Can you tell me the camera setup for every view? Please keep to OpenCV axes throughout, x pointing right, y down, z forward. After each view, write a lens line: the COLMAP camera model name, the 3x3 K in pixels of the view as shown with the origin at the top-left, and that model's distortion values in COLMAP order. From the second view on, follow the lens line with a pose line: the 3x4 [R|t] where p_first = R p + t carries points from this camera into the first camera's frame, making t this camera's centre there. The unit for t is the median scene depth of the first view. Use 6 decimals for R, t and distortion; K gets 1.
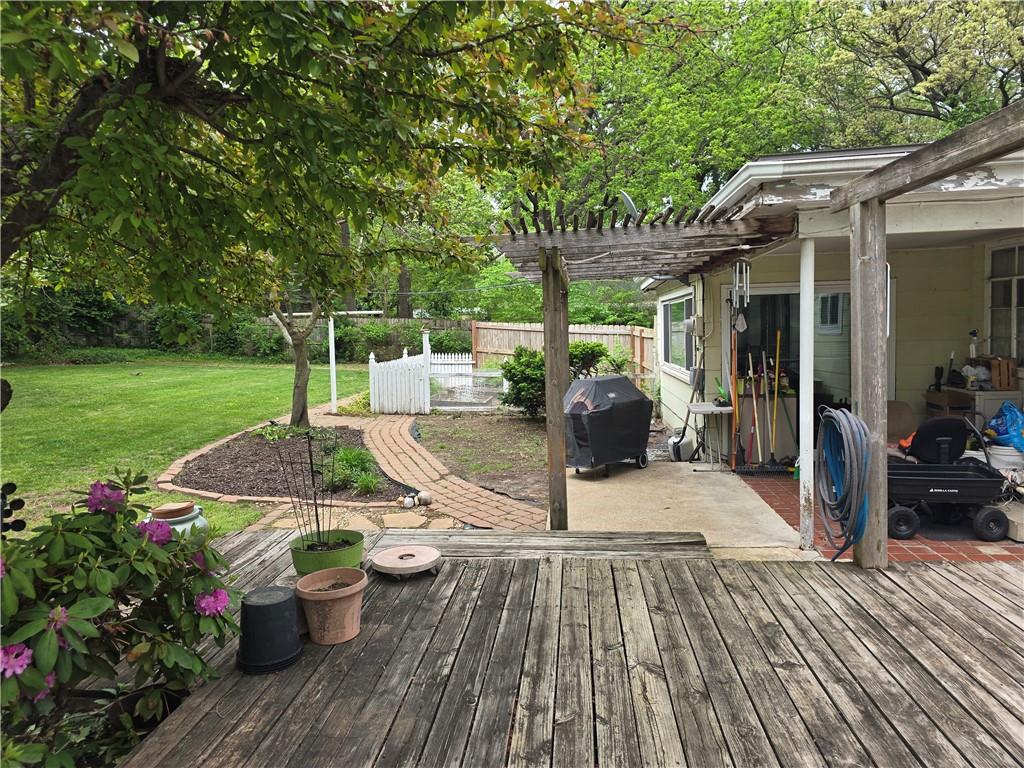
lens RADIAL K [[687.2, 0, 506.7], [0, 687.2, 375.6], [0, 0, 1]] dist [0.048914, -0.042413]
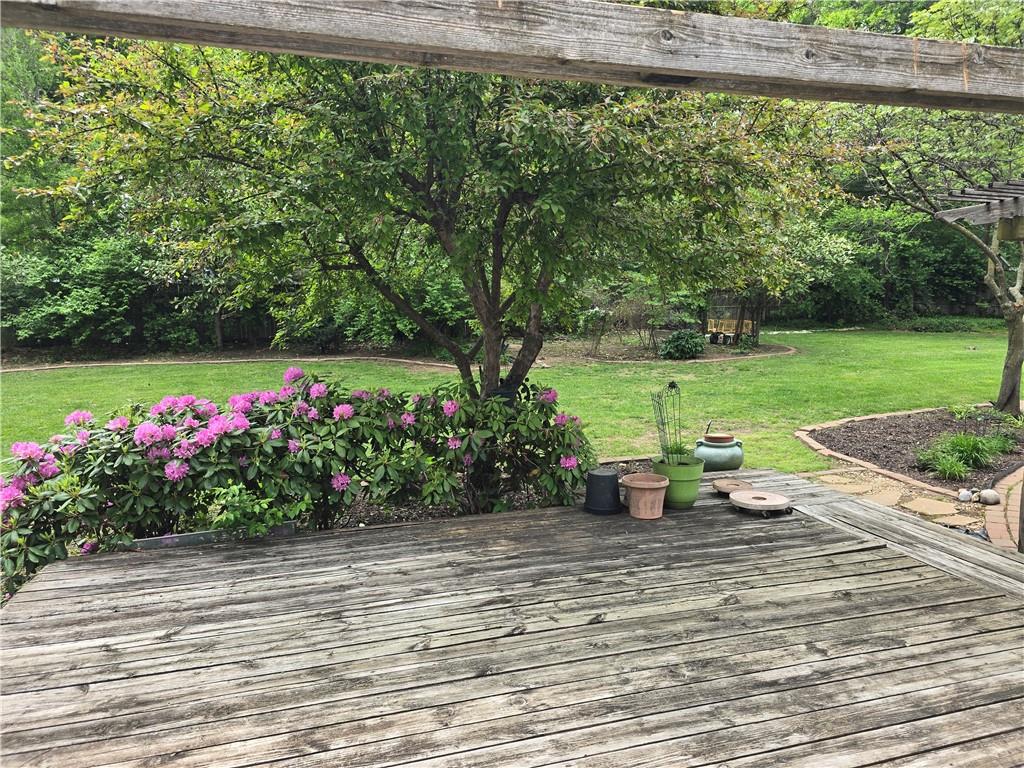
lens RADIAL K [[687.2, 0, 501.6], [0, 687.2, 383.9], [0, 0, 1]] dist [0.048914, -0.042413]
pose [[0.360706, 0.120910, -0.924809, 0.983670], [-0.064961, 0.992410, 0.104411, -0.045396], [0.930414, 0.022415, 0.365823, 0.152468]]
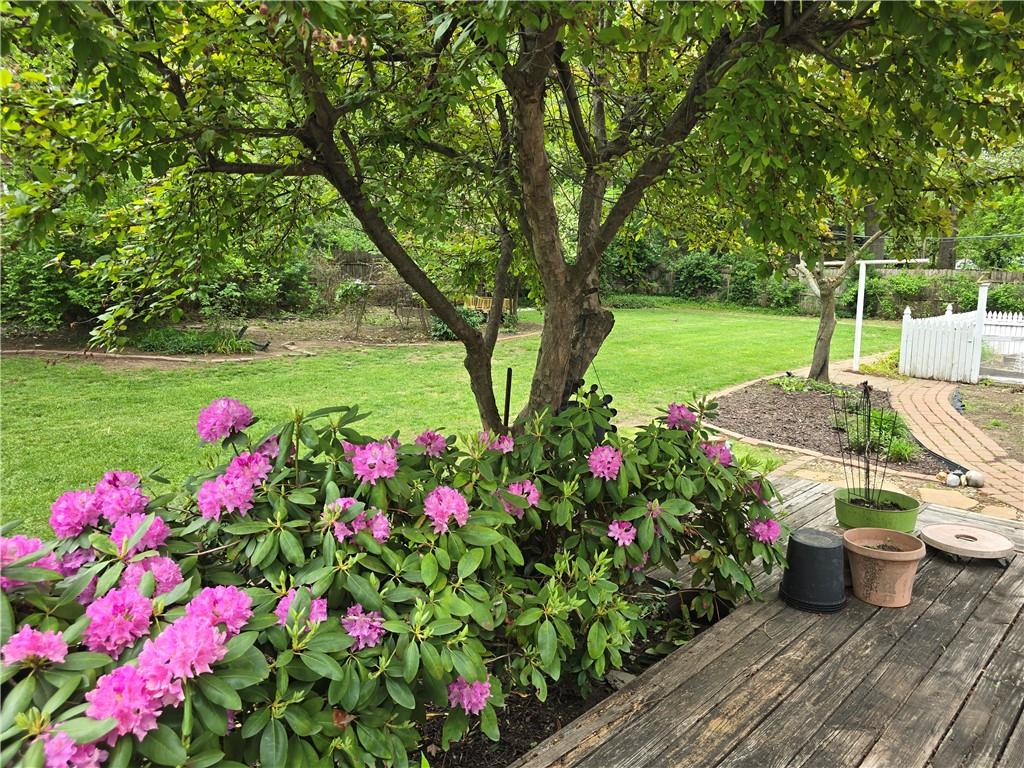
lens RADIAL K [[687.2, 0, 519.8], [0, 687.2, 377.6], [0, 0, 1]] dist [0.048914, -0.042413]
pose [[0.776513, 0.105321, -0.621237, -0.070849], [-0.061100, 0.993871, 0.092123, 0.018143], [0.627132, -0.033577, 0.778189, -0.039182]]
